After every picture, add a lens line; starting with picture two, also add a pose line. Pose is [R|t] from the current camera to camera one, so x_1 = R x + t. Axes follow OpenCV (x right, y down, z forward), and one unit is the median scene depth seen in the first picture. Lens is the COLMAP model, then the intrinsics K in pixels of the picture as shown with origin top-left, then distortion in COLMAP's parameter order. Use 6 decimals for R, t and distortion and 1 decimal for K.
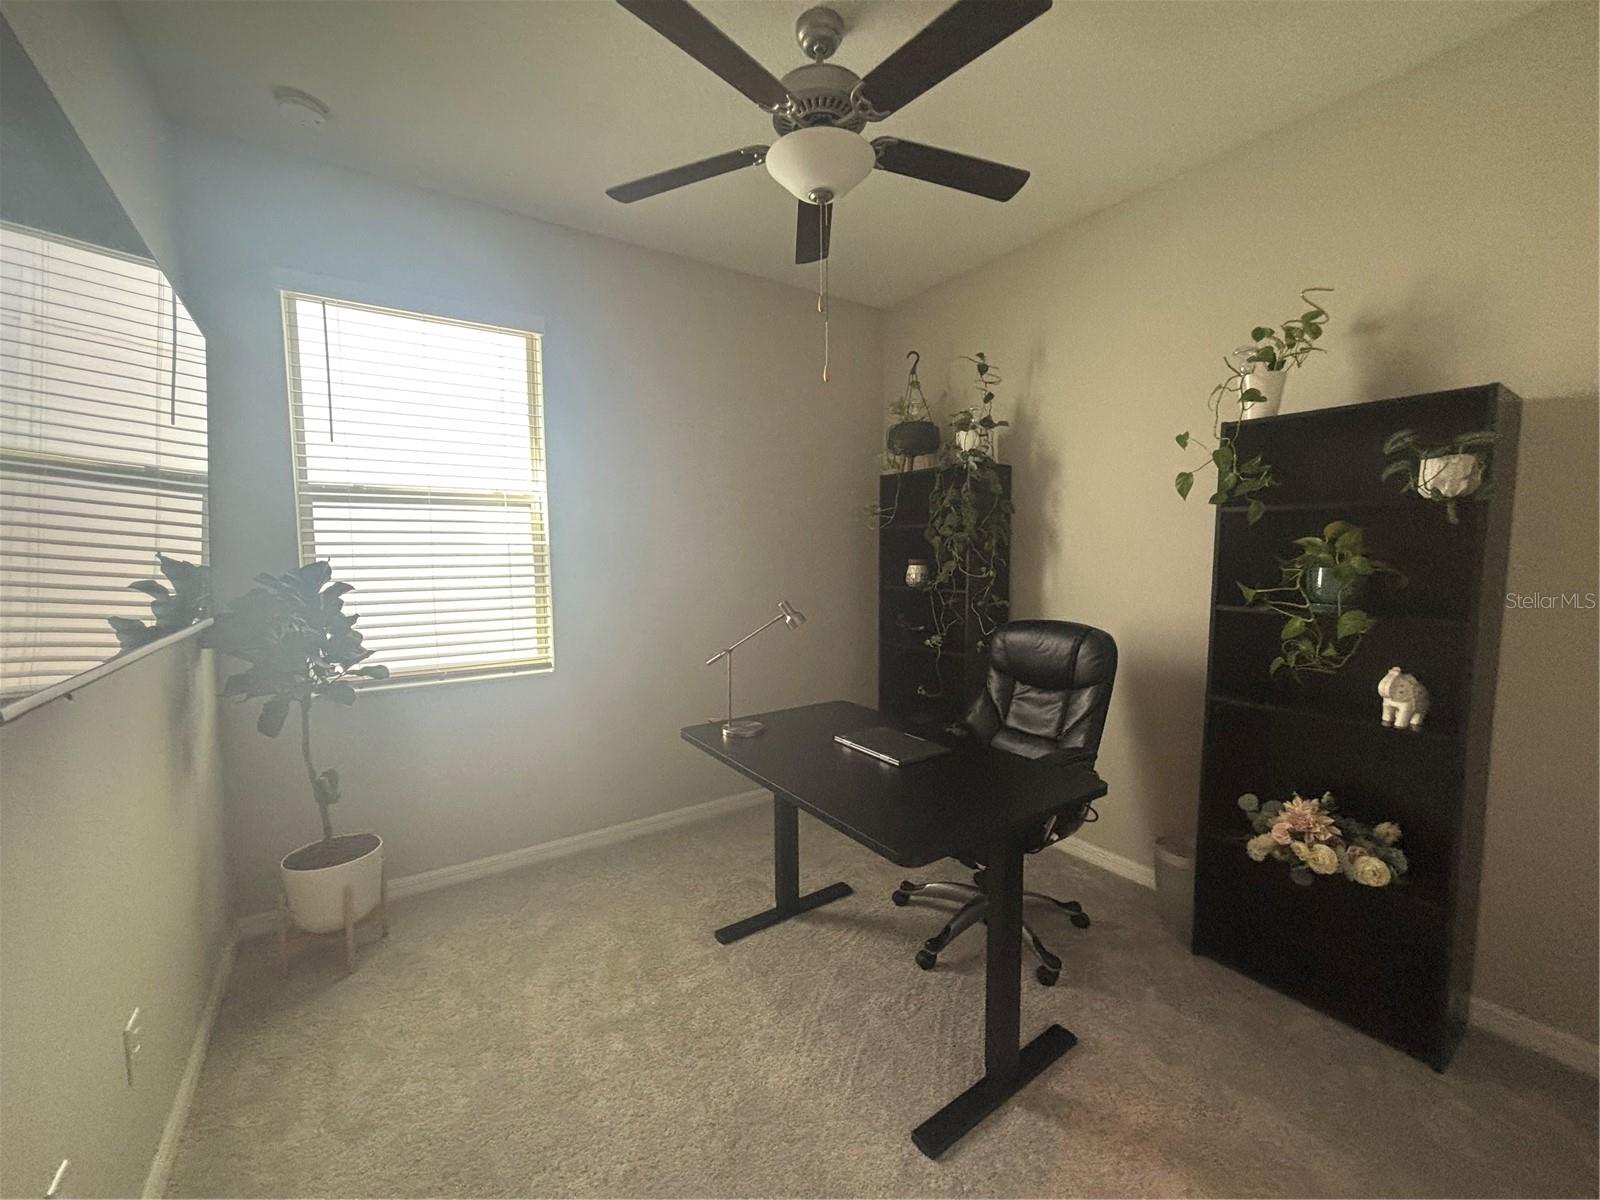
lens RADIAL K [[646.5, 0, 802.2], [0, 646.5, 602.4], [0, 0, 1]] dist [-0.003260, 0.001886]
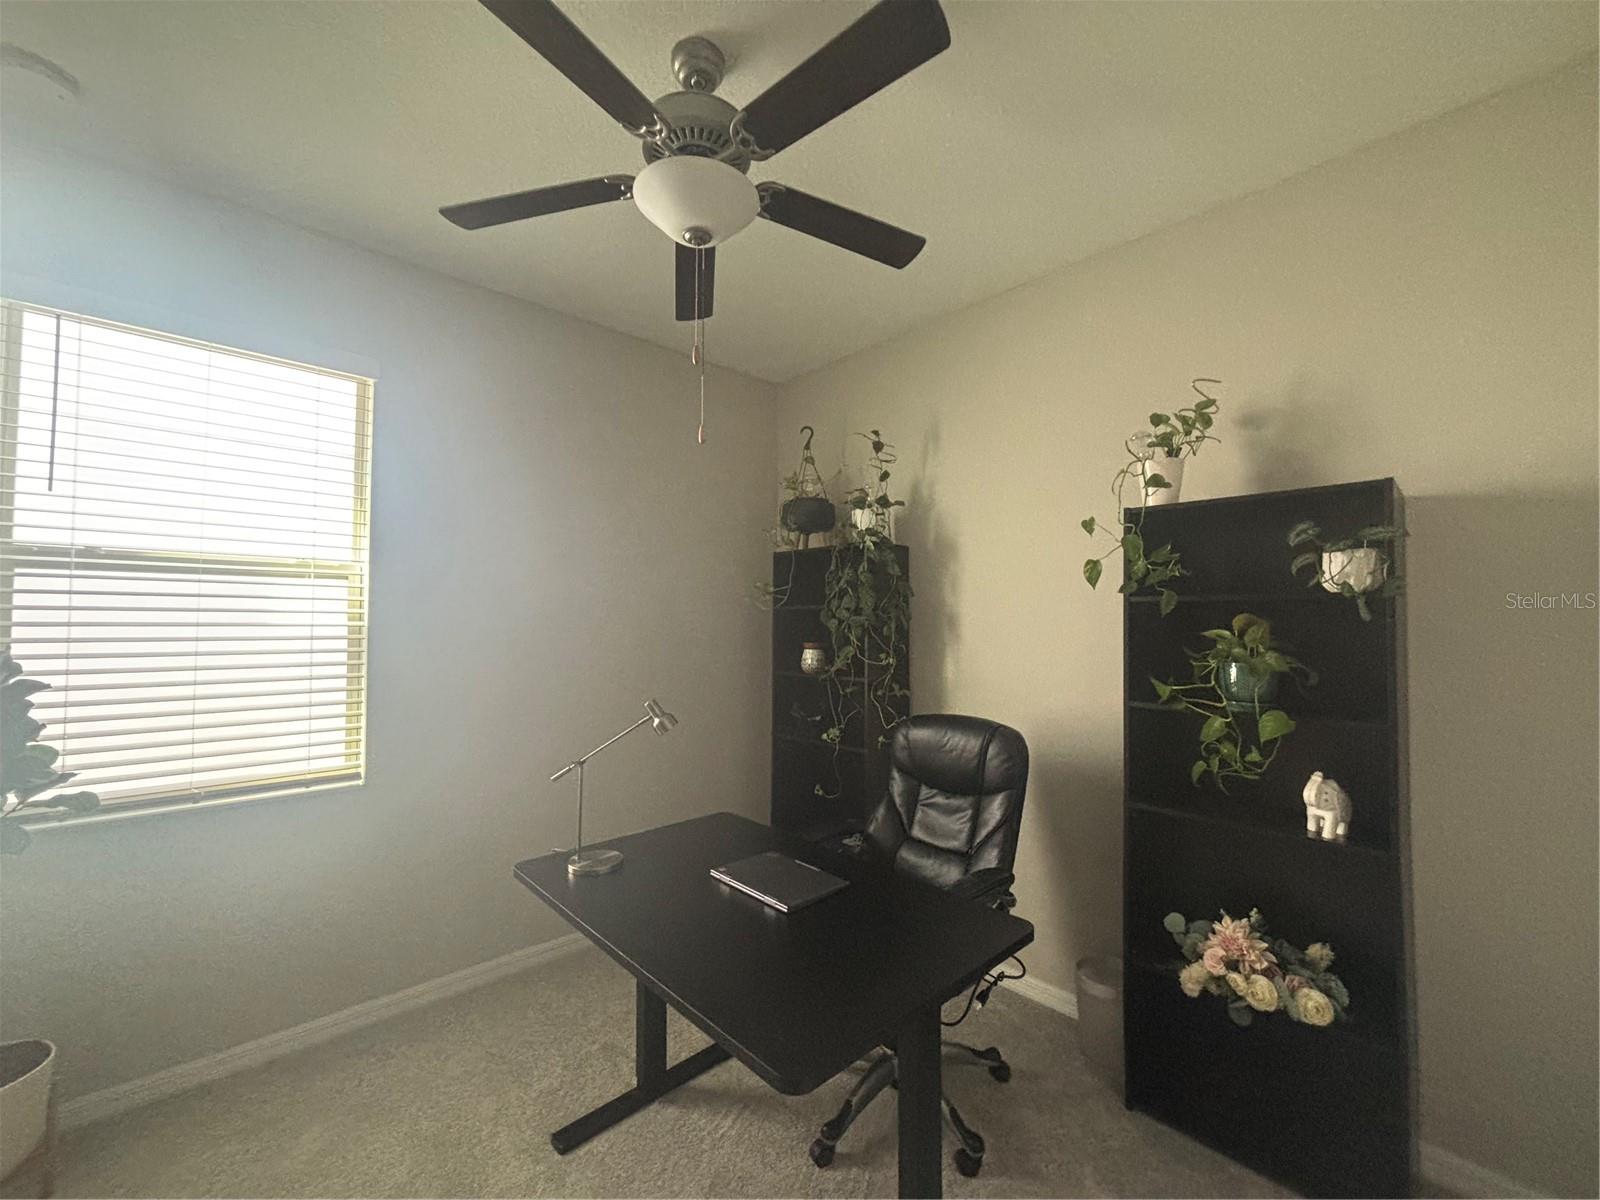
lens RADIAL K [[646.5, 0, 800.2], [0, 646.5, 601.5], [0, 0, 1]] dist [-0.003260, 0.001886]
pose [[0.988571, 0.015149, 0.149994, 0.034582], [0.002370, 0.993254, -0.115938, -0.031049], [-0.150739, 0.114968, 0.981866, 0.144448]]
